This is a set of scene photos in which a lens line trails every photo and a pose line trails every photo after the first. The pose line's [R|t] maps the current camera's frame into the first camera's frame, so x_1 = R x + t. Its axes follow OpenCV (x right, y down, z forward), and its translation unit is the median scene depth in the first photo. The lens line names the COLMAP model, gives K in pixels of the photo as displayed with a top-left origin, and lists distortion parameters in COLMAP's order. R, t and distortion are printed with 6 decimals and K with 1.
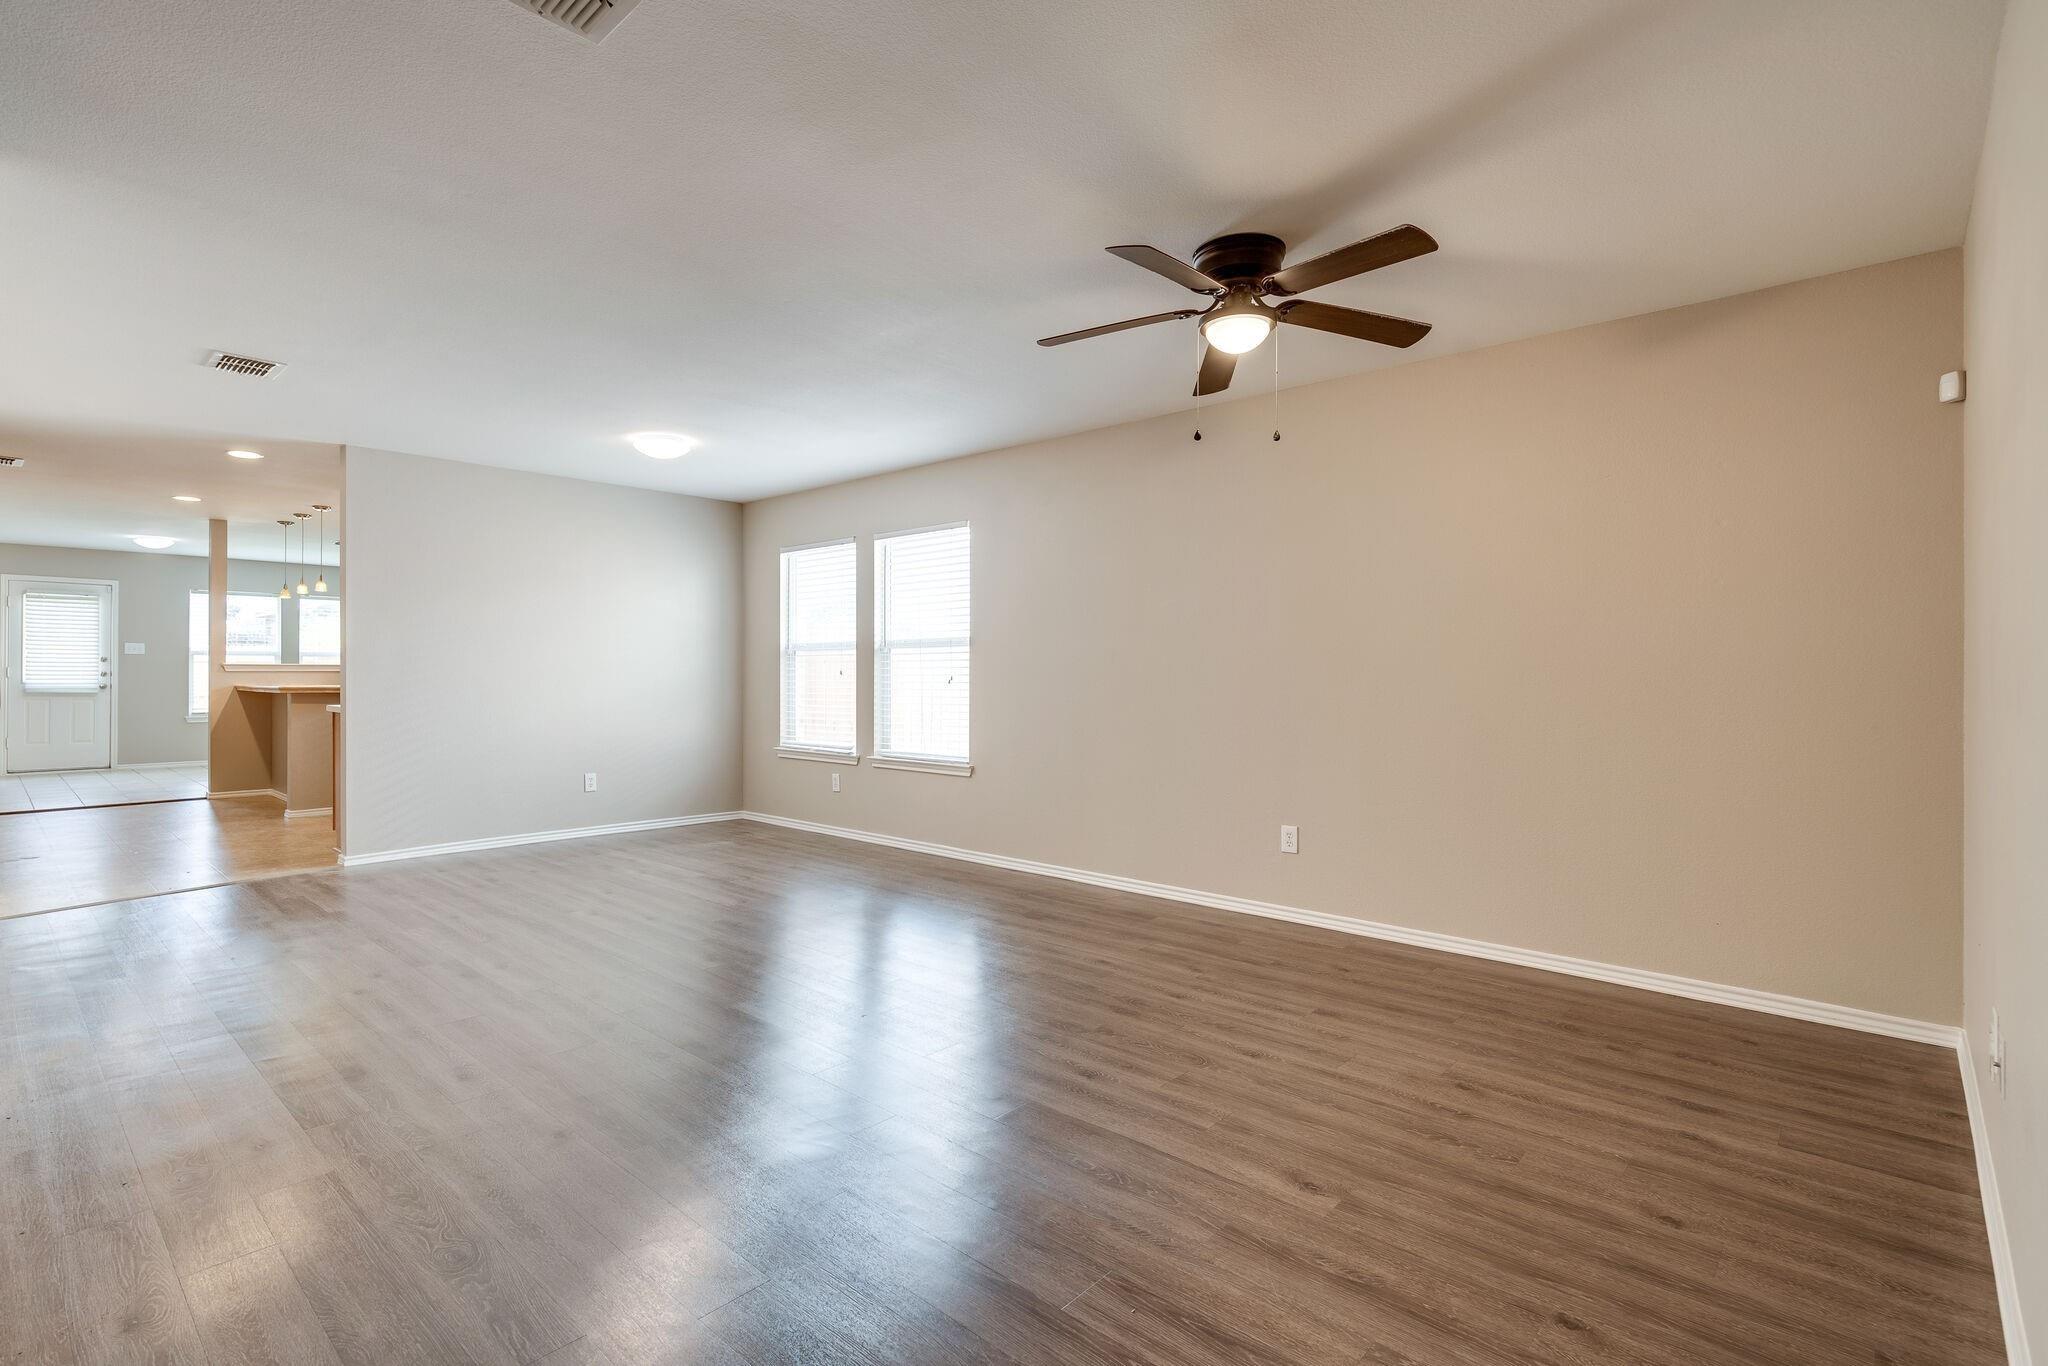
lens RADIAL K [[941.3, 0, 1021.0], [0, 941.3, 679.7], [0, 0, 1]] dist [0.005714, 0.000220]
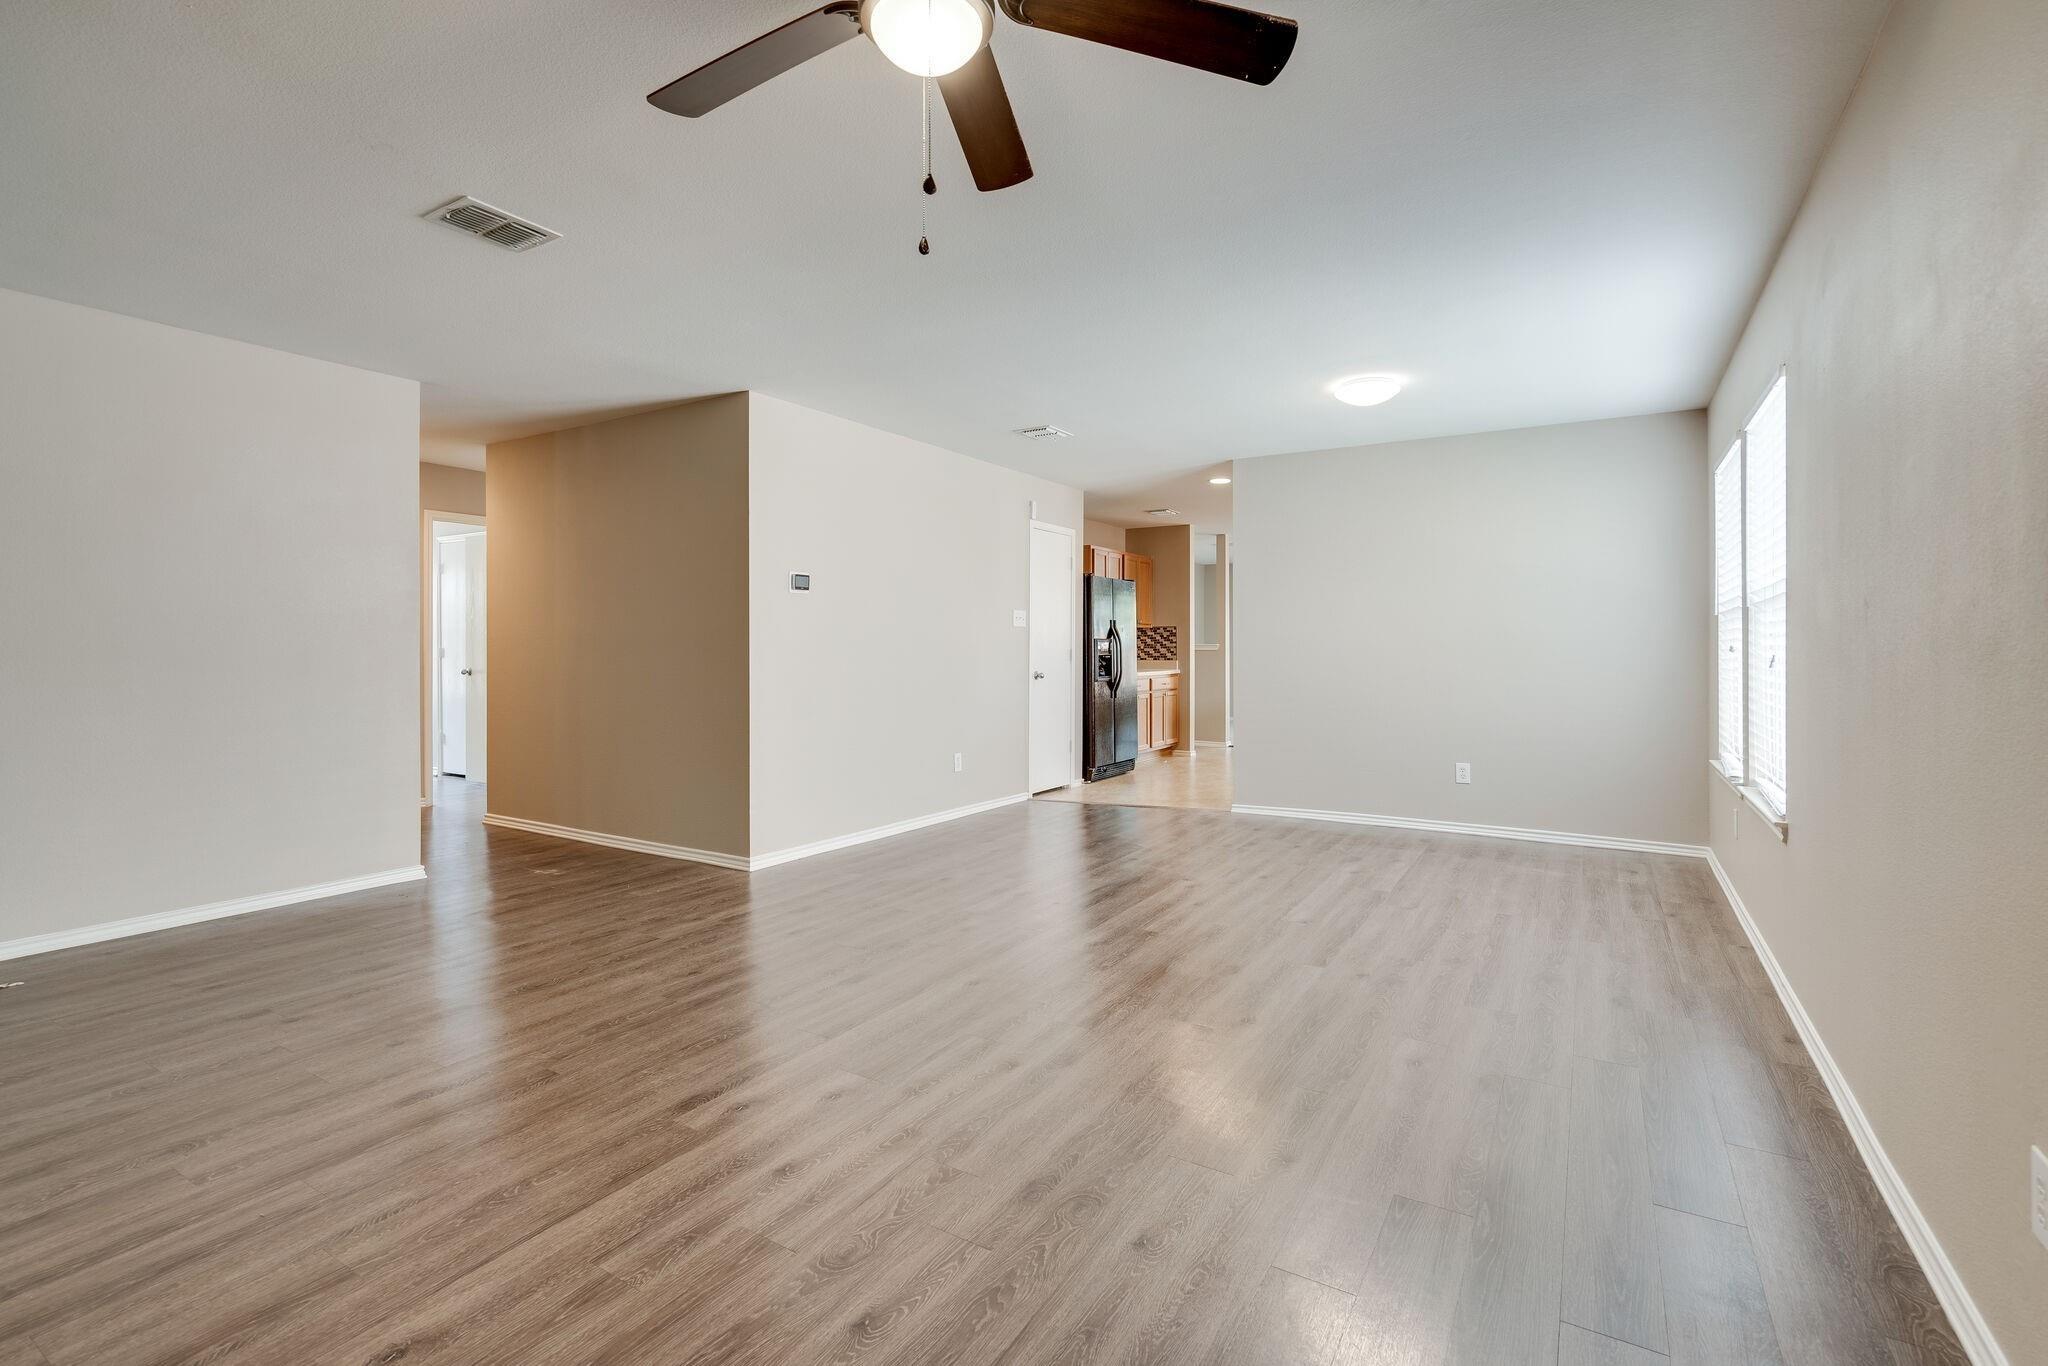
lens RADIAL K [[941.3, 0, 1020.8], [0, 941.3, 670.7], [0, 0, 1]] dist [0.005714, 0.000220]
pose [[0.176438, 0.014794, -0.984201, 0.942771], [-0.000194, 0.999888, 0.014995, -0.005308], [0.984312, -0.002455, 0.176421, 1.147258]]
